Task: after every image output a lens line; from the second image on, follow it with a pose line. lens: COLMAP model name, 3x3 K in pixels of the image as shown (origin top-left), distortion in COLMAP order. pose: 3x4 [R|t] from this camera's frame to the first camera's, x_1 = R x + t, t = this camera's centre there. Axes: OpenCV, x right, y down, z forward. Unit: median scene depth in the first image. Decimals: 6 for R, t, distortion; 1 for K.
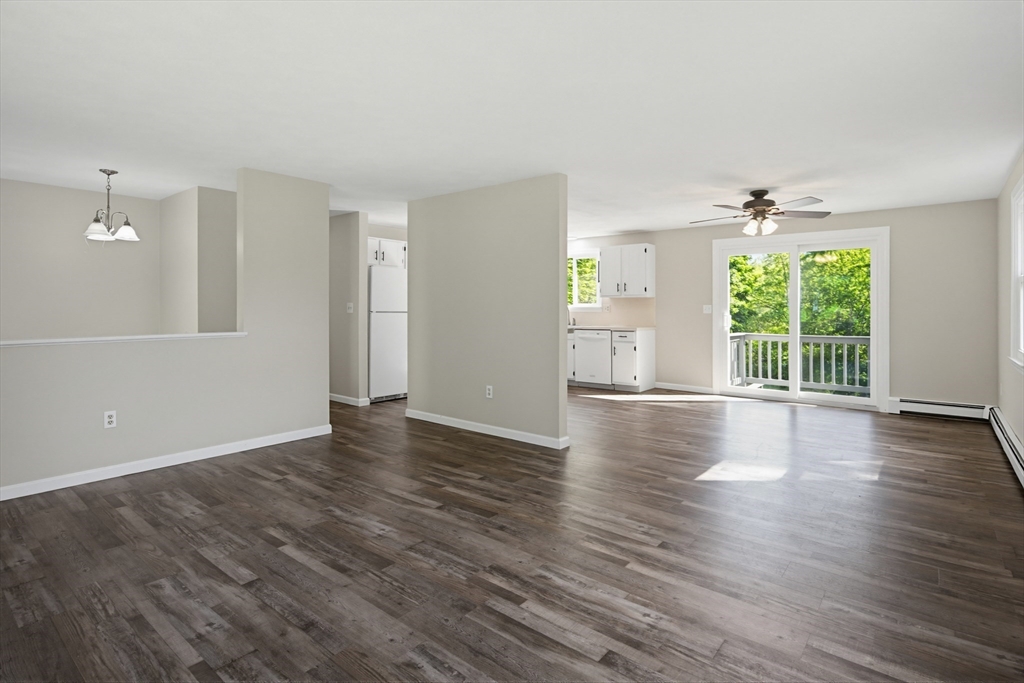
lens RADIAL K [[521.3, 0, 507.6], [0, 521.3, 310.6], [0, 0, 1]] dist [-0.005342, 0.000192]
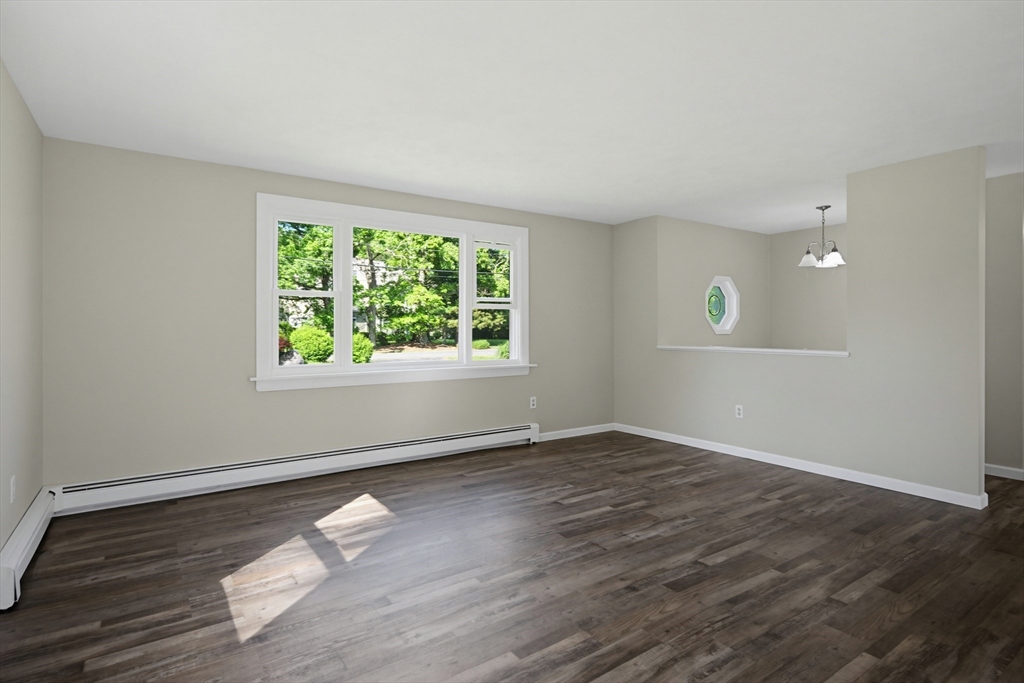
lens RADIAL K [[521.3, 0, 510.3], [0, 521.3, 333.5], [0, 0, 1]] dist [-0.005342, 0.000192]
pose [[-0.267787, 0.011931, -0.963404, 0.790610], [-0.005409, 0.999889, 0.013887, -0.002780], [0.963463, 0.008930, -0.267692, 0.969279]]
